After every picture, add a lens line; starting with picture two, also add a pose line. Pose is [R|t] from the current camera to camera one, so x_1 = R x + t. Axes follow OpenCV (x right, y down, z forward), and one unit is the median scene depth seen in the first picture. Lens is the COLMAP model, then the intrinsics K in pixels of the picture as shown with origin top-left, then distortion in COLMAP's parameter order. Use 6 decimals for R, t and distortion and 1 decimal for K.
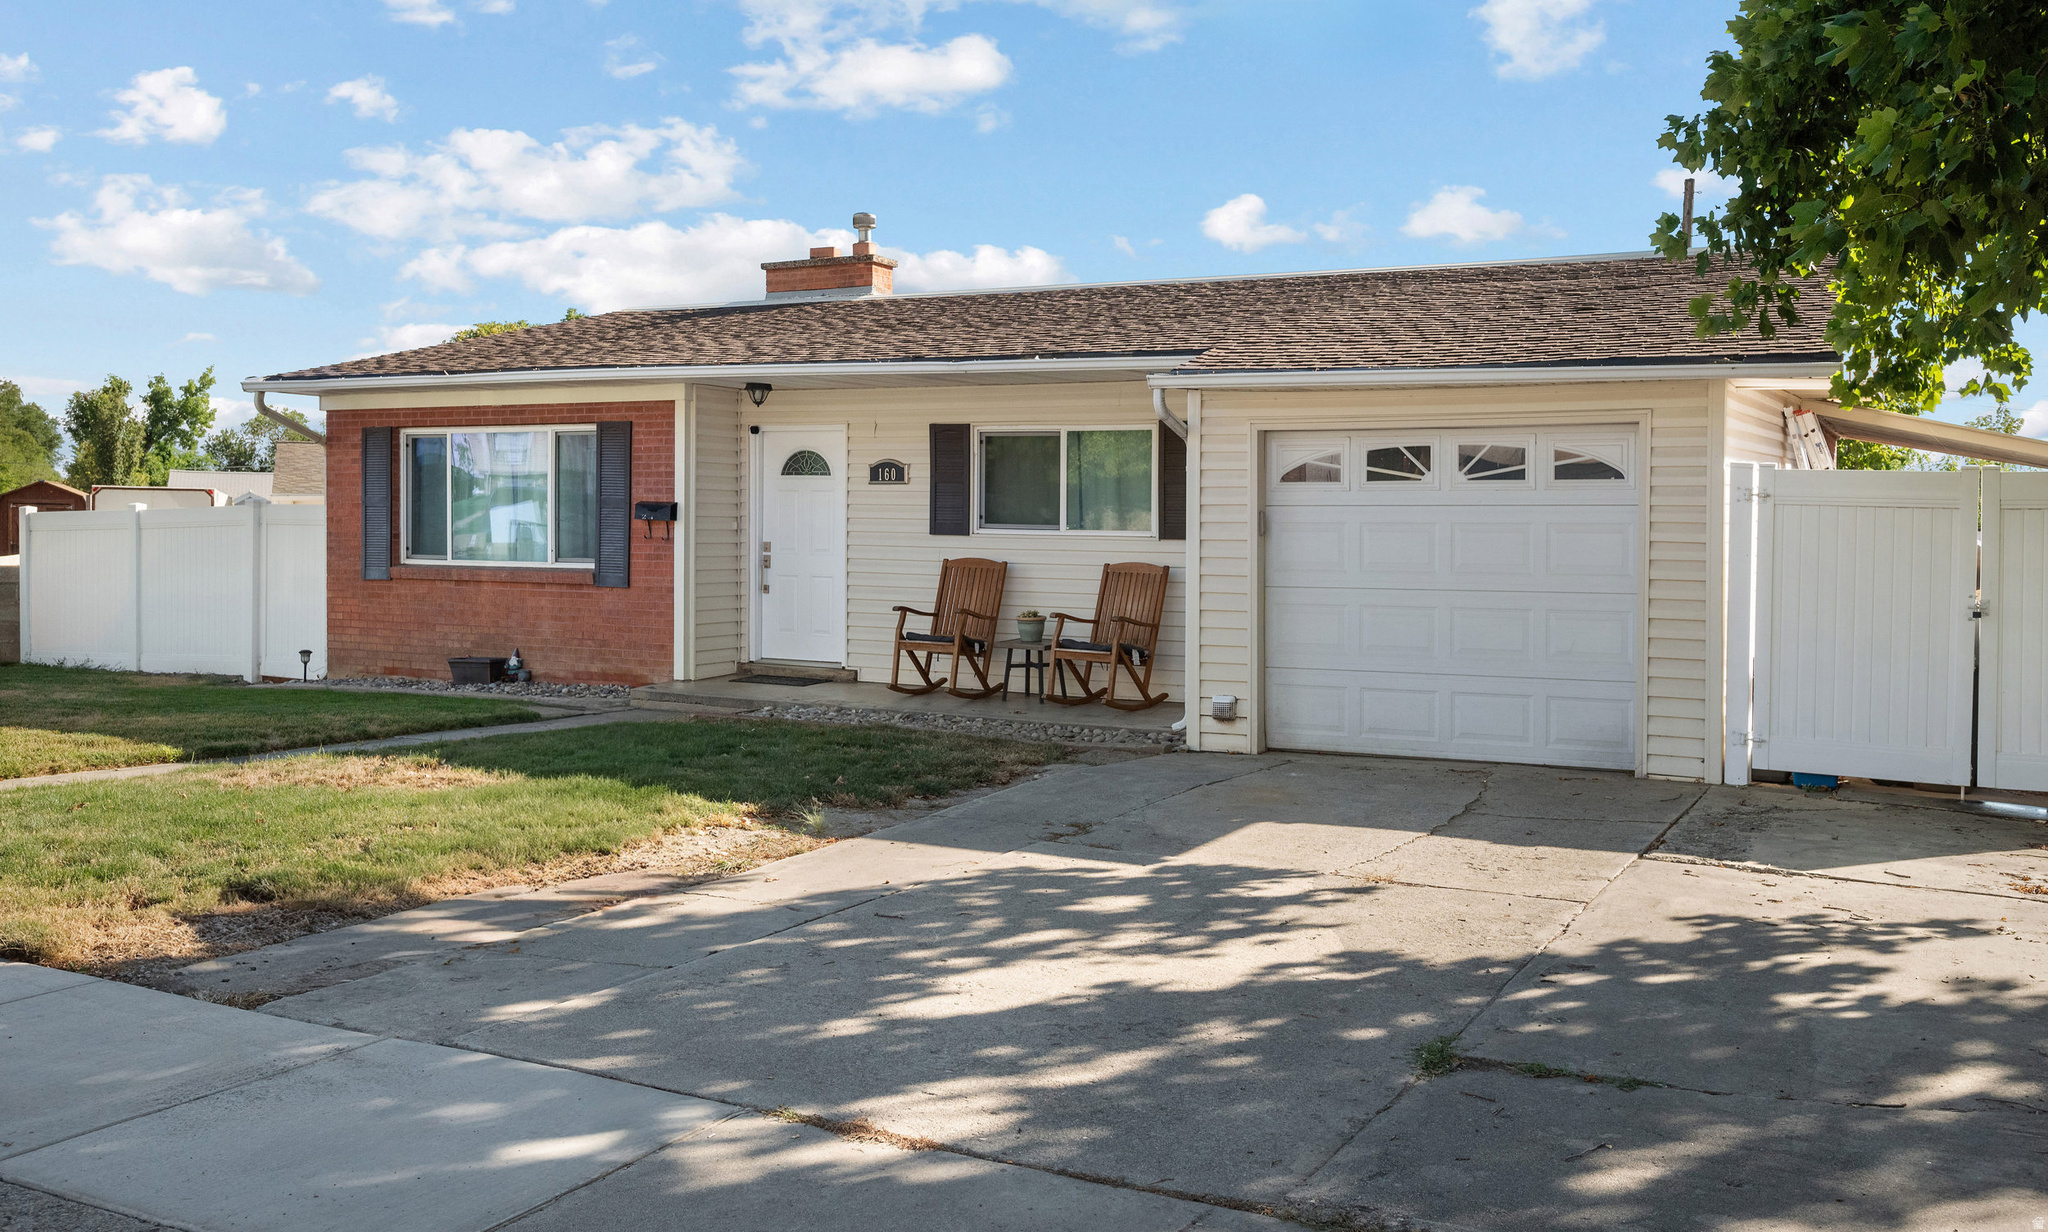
lens RADIAL K [[1765.8, 0, 1024.5], [0, 1765.8, 611.3], [0, 0, 1]] dist [-0.007556, -0.001897]
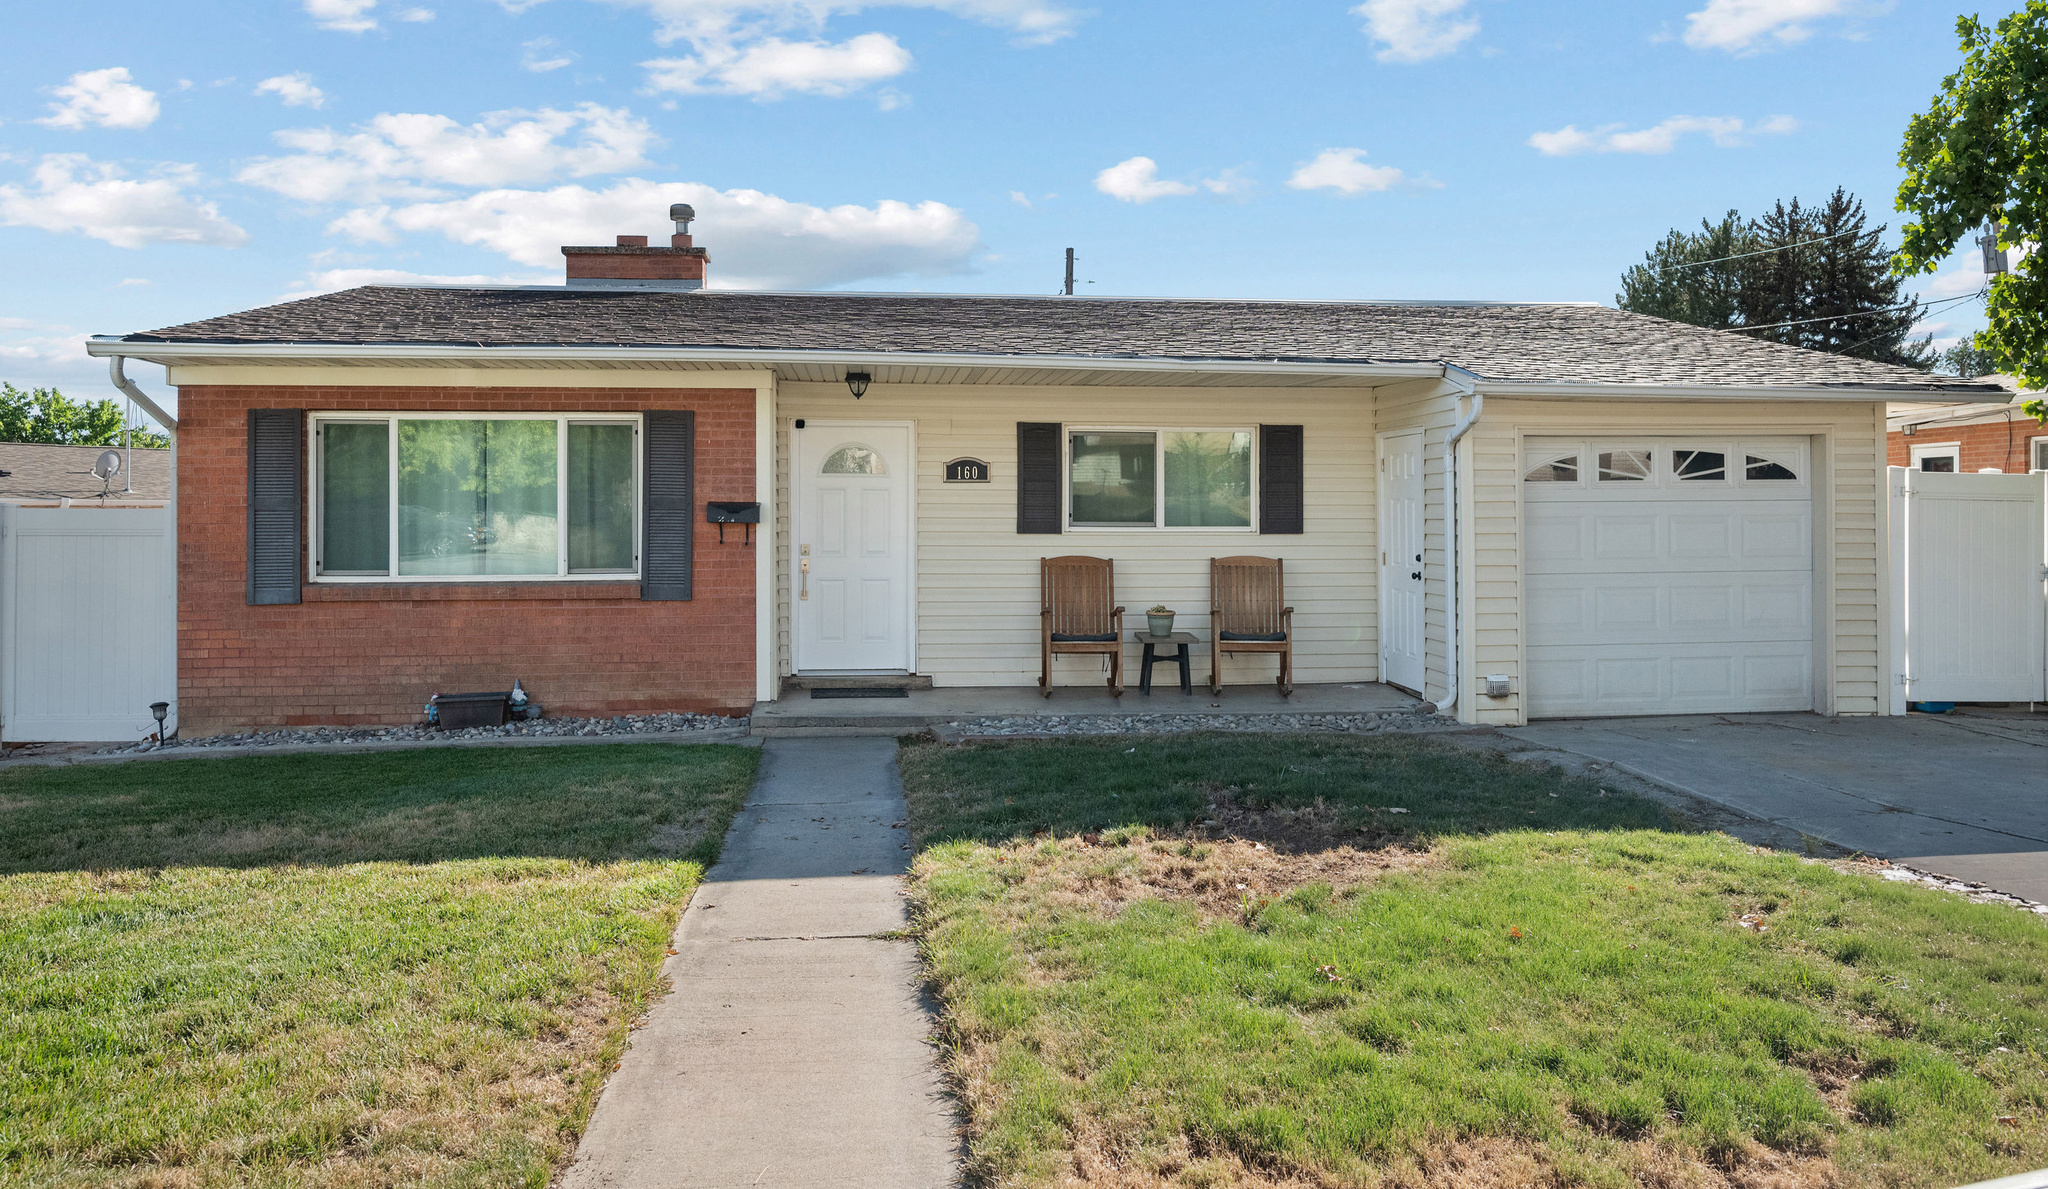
lens RADIAL K [[1418.1, 0, 1023.6], [0, 1418.1, 554.8], [0, 0, 1]] dist [-0.006546, 0.000395]
pose [[0.836894, -0.026317, 0.546732, -0.473319], [0.038522, 0.999199, -0.010870, -0.022193], [-0.546008, 0.030158, 0.837237, 0.323478]]
